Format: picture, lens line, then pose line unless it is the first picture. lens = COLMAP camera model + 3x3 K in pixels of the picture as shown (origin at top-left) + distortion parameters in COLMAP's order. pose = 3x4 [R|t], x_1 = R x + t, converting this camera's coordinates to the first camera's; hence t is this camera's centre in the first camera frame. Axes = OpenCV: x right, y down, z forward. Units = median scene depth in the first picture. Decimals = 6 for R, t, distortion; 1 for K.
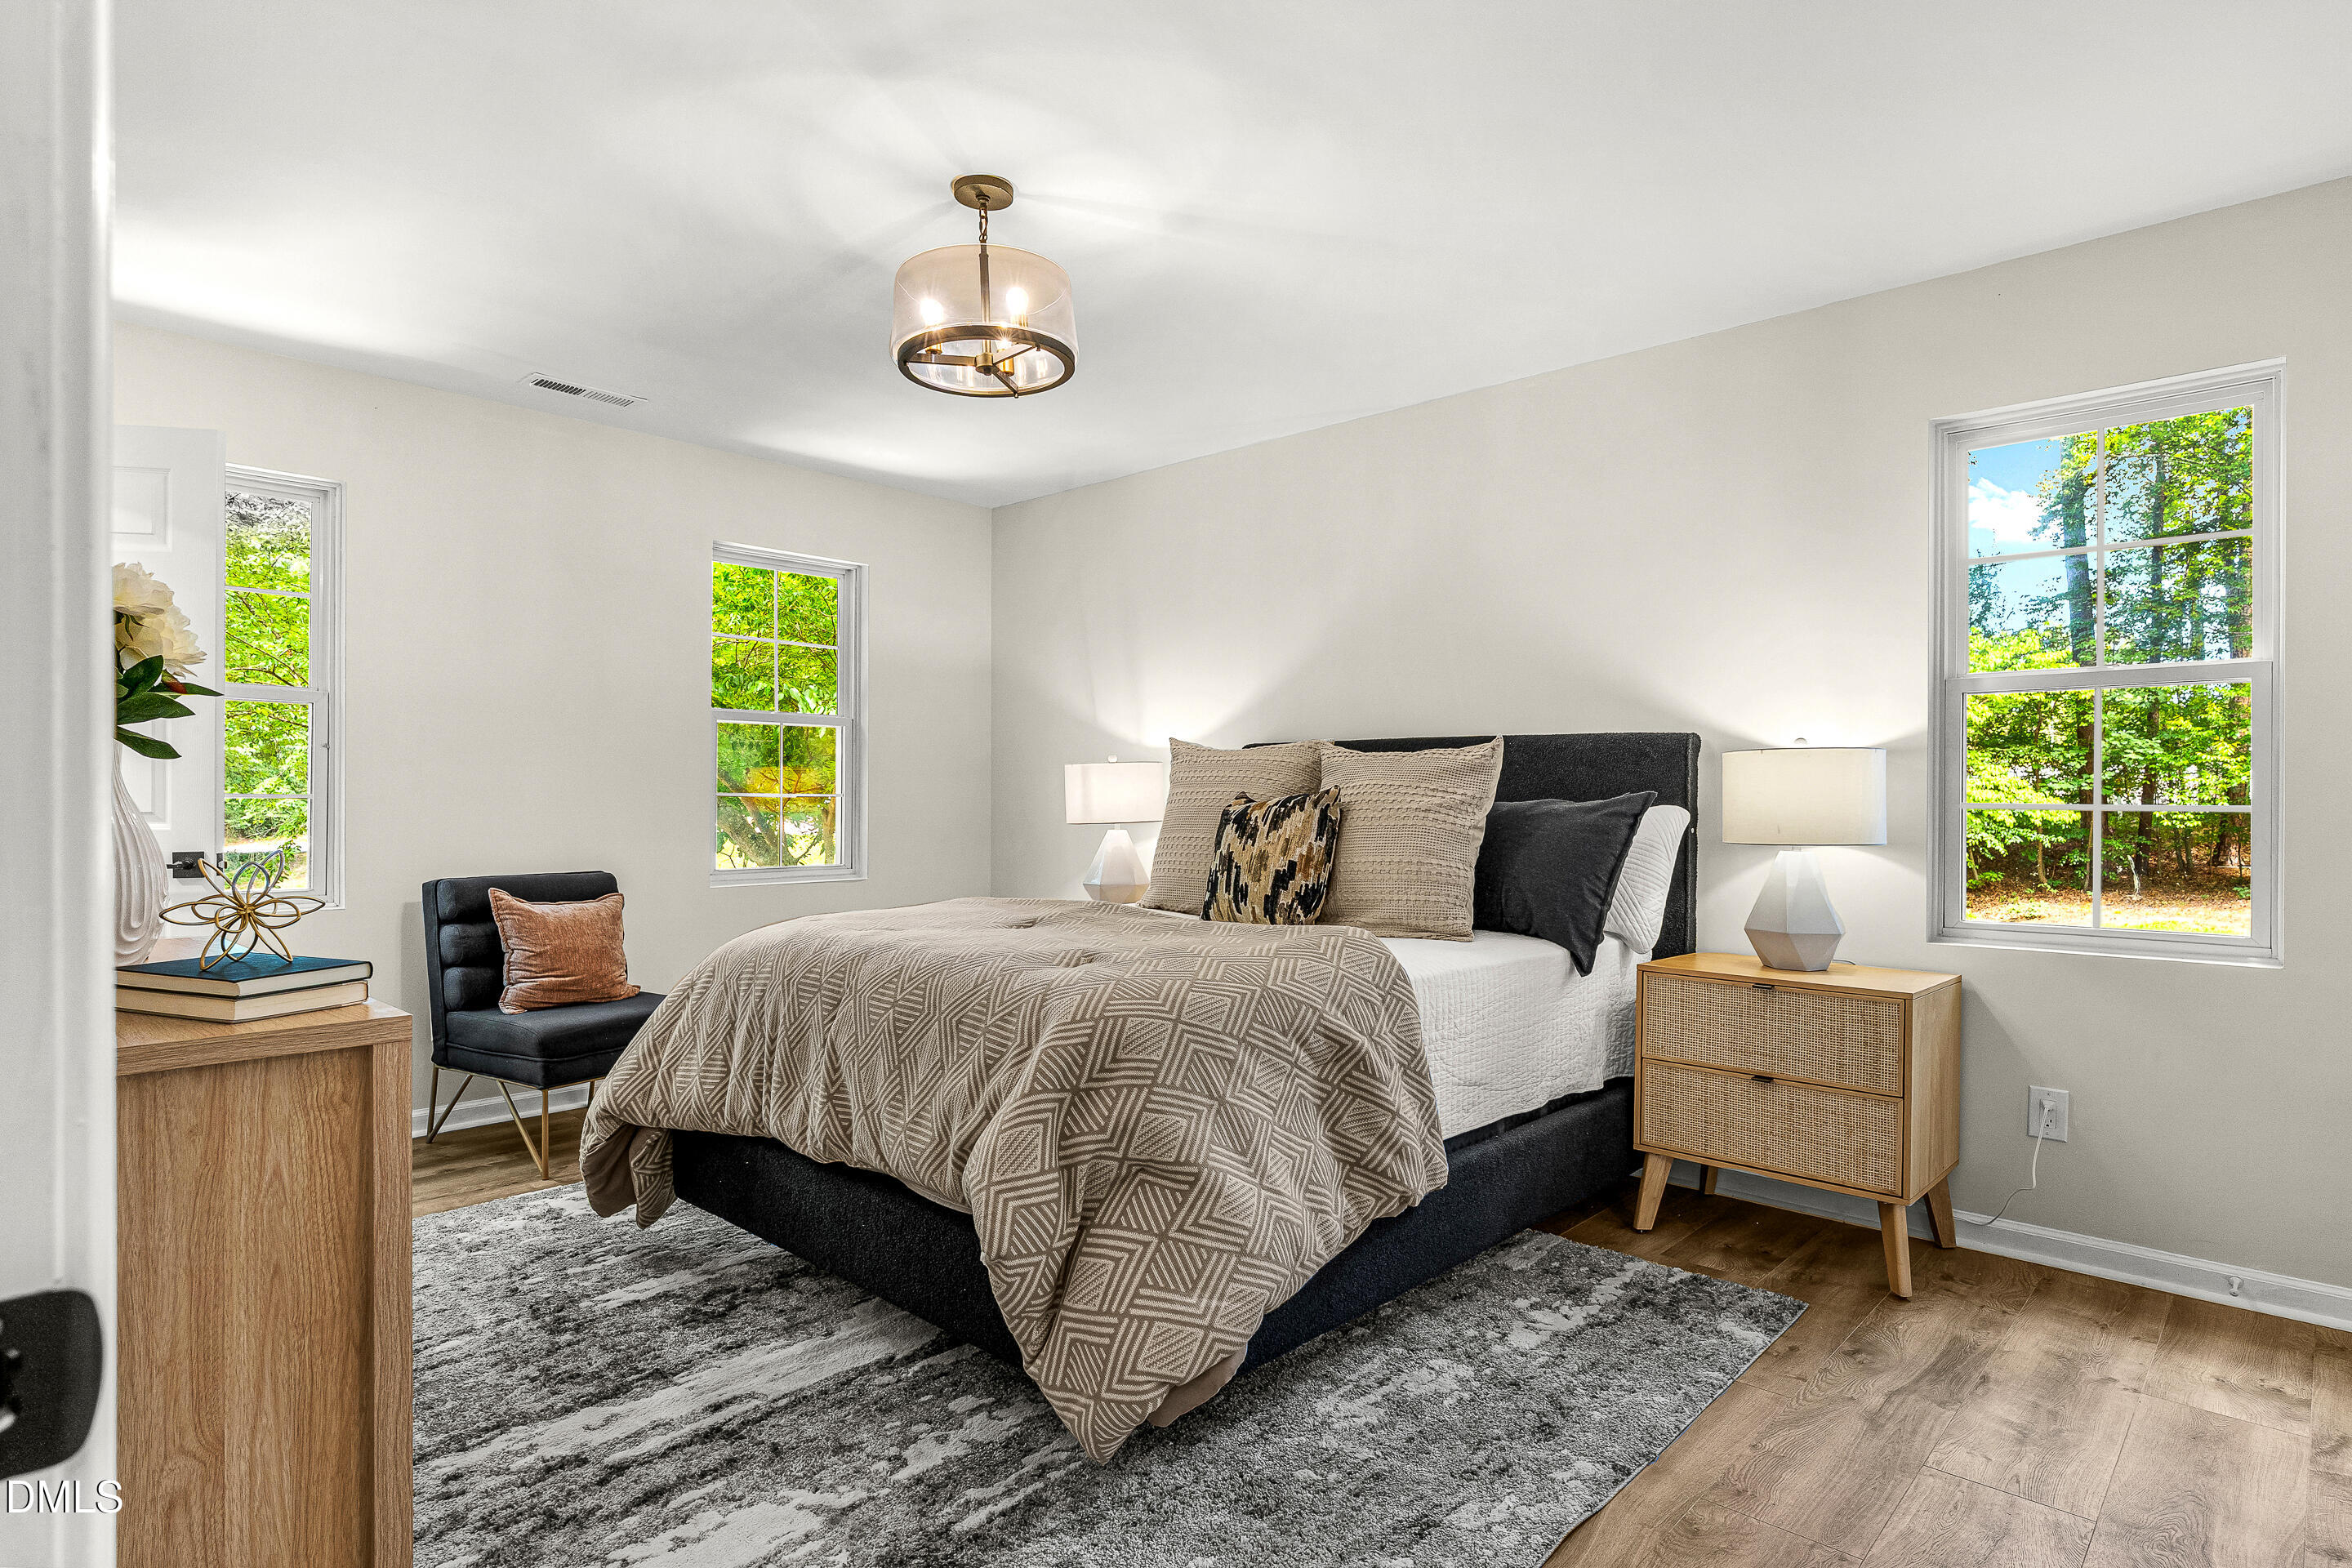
lens RADIAL K [[1204.2, 0, 1204.9], [0, 1204.2, 755.9], [0, 0, 1]] dist [-0.015763, -0.000478]
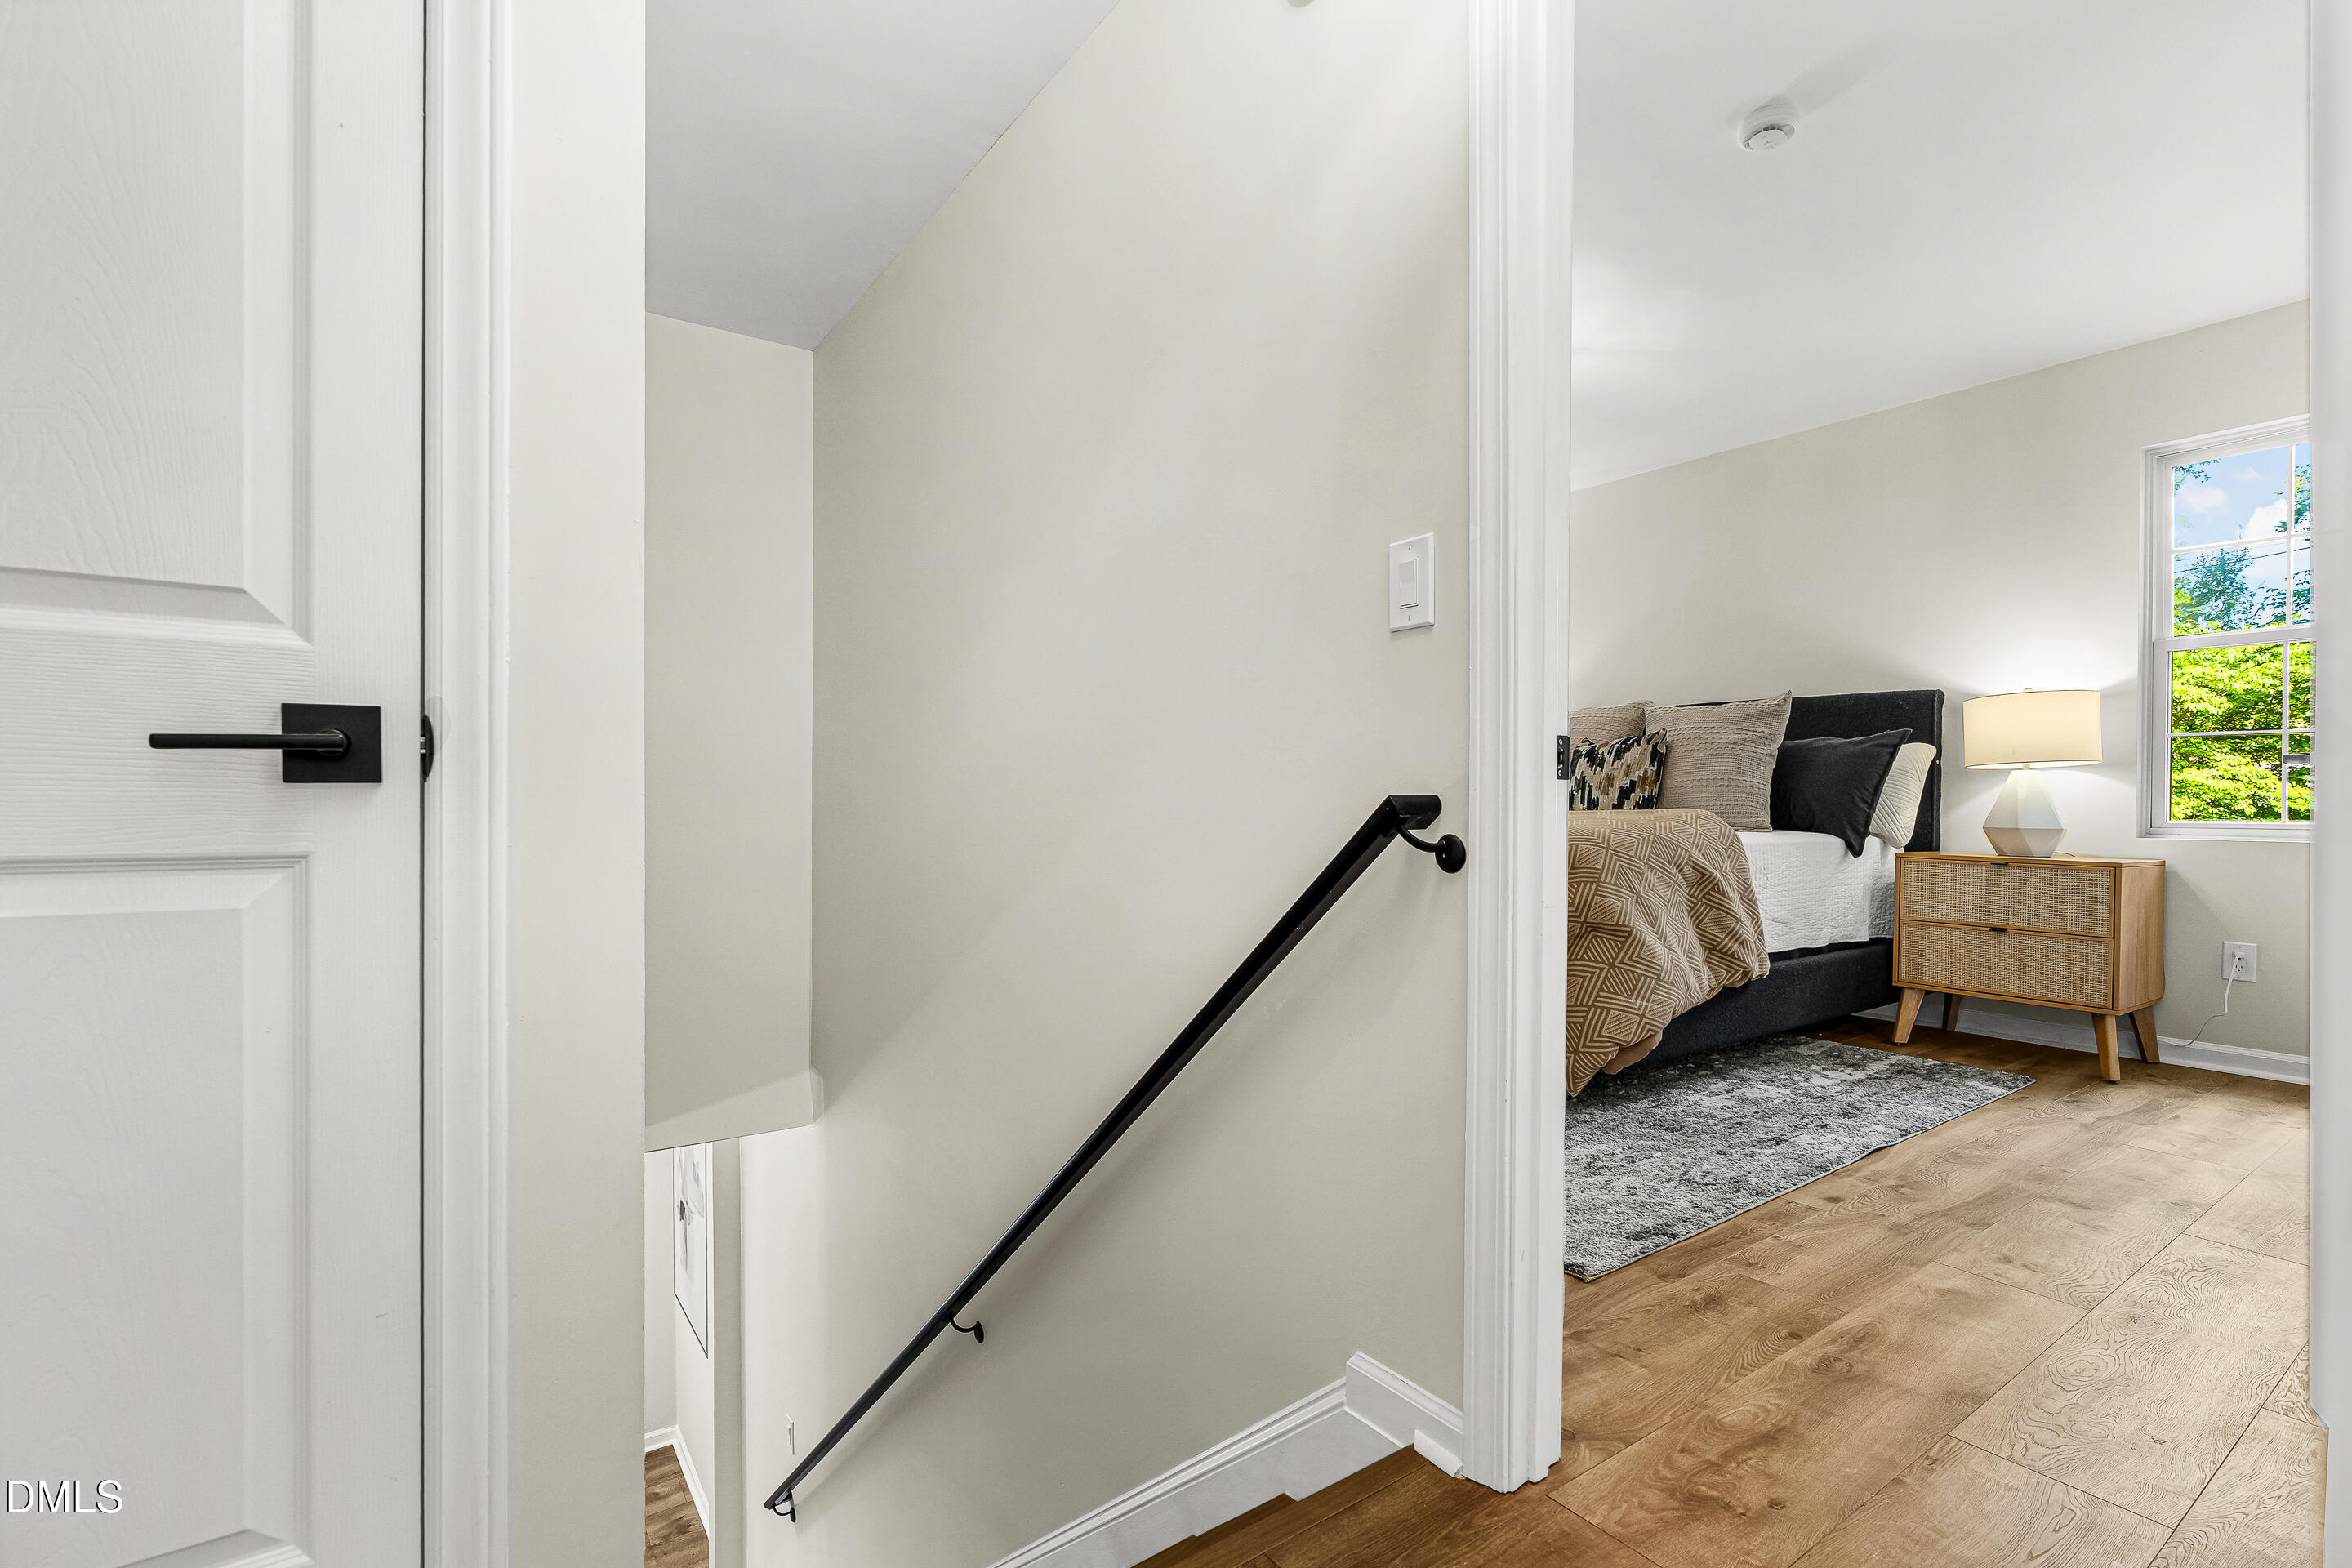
lens RADIAL K [[1069.1, 0, 1169.4], [0, 1069.1, 787.5], [0, 0, 1]] dist [-0.013436, -0.000576]
pose [[0.977284, -0.002582, -0.211919, -0.209033], [0.005956, 0.999865, 0.015282, 0.075467], [0.211851, -0.016197, 0.977168, -0.394284]]
